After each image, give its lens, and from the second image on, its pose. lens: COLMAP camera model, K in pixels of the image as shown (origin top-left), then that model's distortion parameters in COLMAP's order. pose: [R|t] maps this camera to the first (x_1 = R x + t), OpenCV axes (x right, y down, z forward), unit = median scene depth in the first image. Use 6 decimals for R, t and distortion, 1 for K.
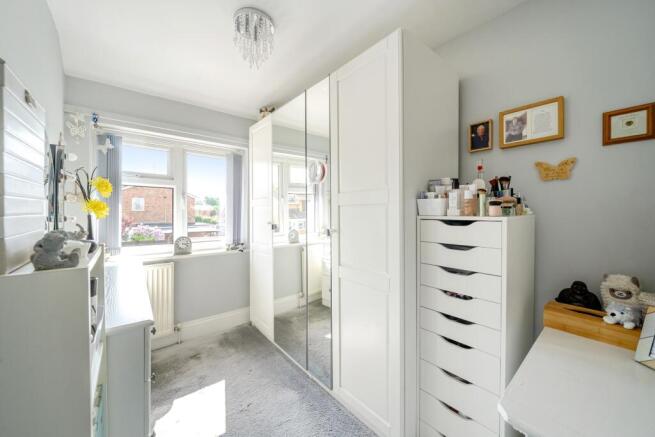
lens RADIAL K [[251.2, 0, 329.9], [0, 251.2, 214.4], [0, 0, 1]] dist [0.000283, -0.000017]
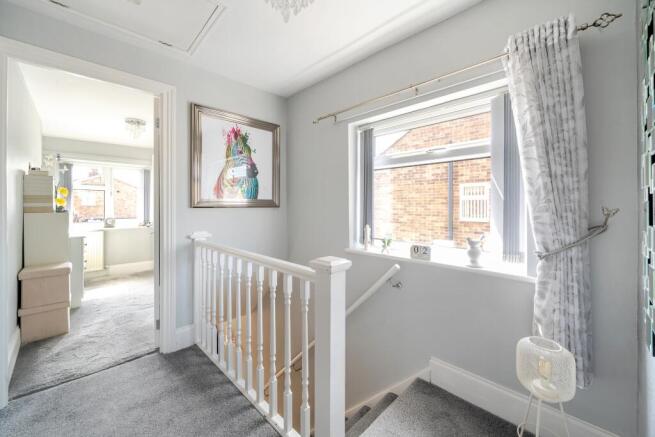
lens RADIAL K [[251.2, 0, 319.3], [0, 251.2, 205.8], [0, 0, 1]] dist [0.000283, -0.000017]
pose [[0.996130, -0.005995, 0.087690, 0.785398], [0.006851, 0.999932, -0.009456, 0.031655], [-0.087627, 0.010021, 0.996103, -0.964679]]
